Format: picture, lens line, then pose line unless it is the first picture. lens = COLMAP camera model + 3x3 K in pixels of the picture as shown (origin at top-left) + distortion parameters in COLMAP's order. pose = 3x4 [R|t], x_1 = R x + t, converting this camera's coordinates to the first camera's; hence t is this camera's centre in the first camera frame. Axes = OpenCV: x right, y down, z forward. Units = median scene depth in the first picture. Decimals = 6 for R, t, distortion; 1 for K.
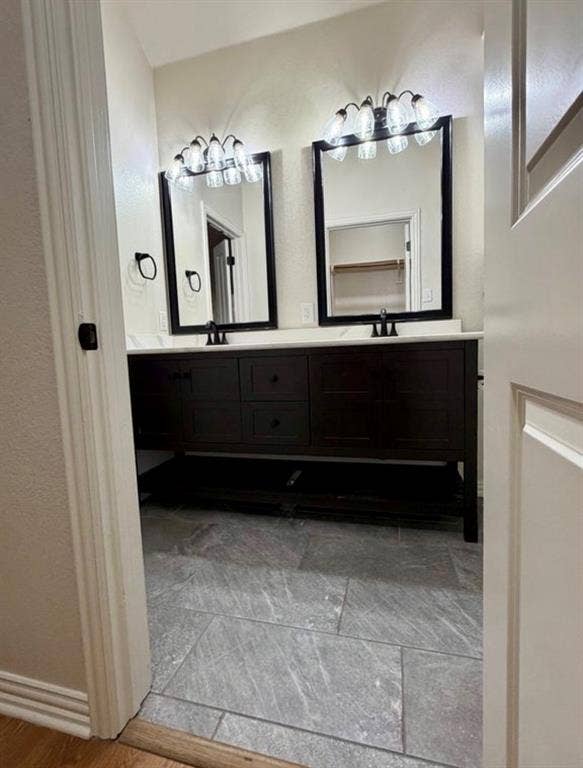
lens RADIAL K [[365.2, 0, 289.2], [0, 365.2, 382.4], [0, 0, 1]] dist [0.001849, 0.000297]
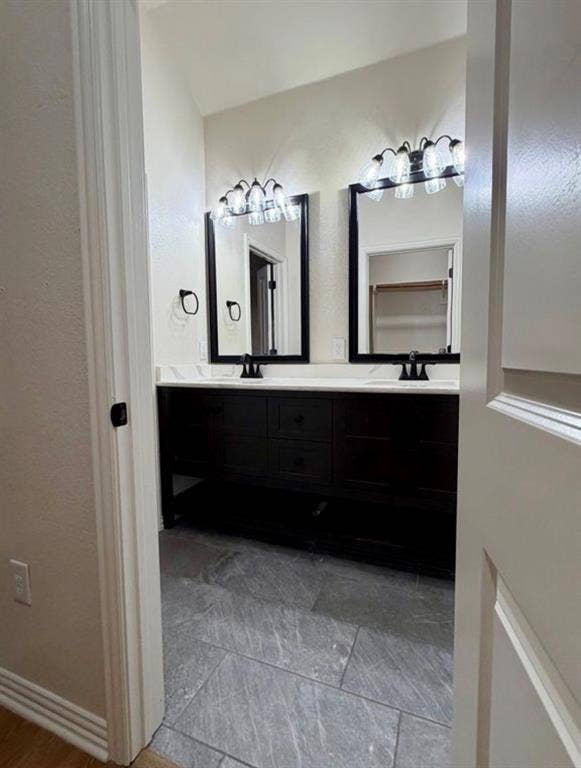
lens RADIAL K [[363.2, 0, 290.5], [0, 363.2, 384.0], [0, 0, 1]] dist [0.000404, 0.000192]
pose [[0.992307, 0.039652, -0.117278, 0.046933], [-0.040612, 0.999158, -0.005807, -0.095695], [0.116949, 0.010525, 0.993082, -0.030160]]
